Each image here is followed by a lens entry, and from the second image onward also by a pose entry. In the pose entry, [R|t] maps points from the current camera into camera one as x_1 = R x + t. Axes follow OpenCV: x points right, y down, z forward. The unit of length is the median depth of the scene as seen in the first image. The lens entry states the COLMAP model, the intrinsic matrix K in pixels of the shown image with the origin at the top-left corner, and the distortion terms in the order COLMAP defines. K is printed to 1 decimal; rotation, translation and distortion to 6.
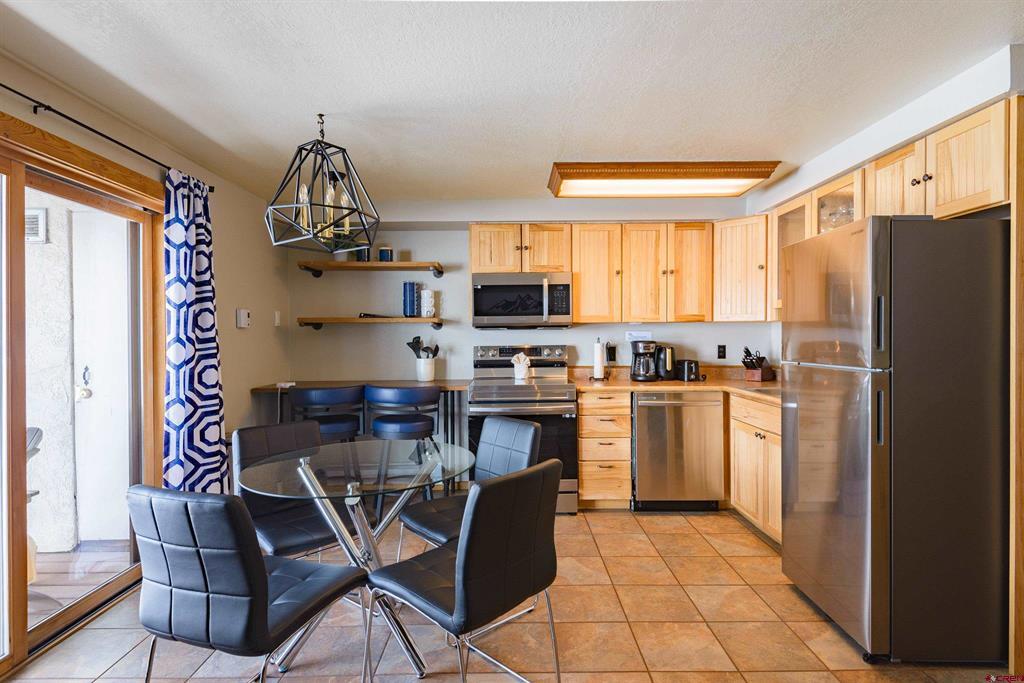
lens RADIAL K [[542.7, 0, 509.6], [0, 542.7, 338.9], [0, 0, 1]] dist [0.025144, -0.000221]
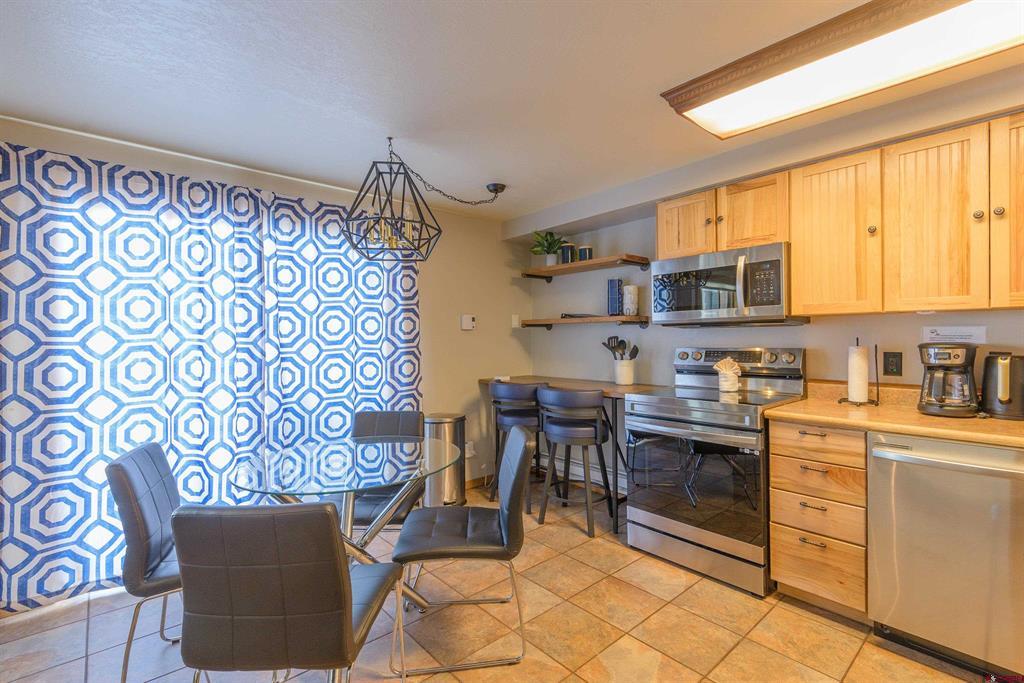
lens RADIAL K [[470.5, 0, 503.9], [0, 470.5, 340.2], [0, 0, 1]] dist [0.020552, -0.010197]
pose [[0.659378, 0.003768, -0.751802, 0.325750], [0.006671, 0.999919, 0.010862, -0.008243], [0.751782, -0.012177, 0.659300, 0.339031]]
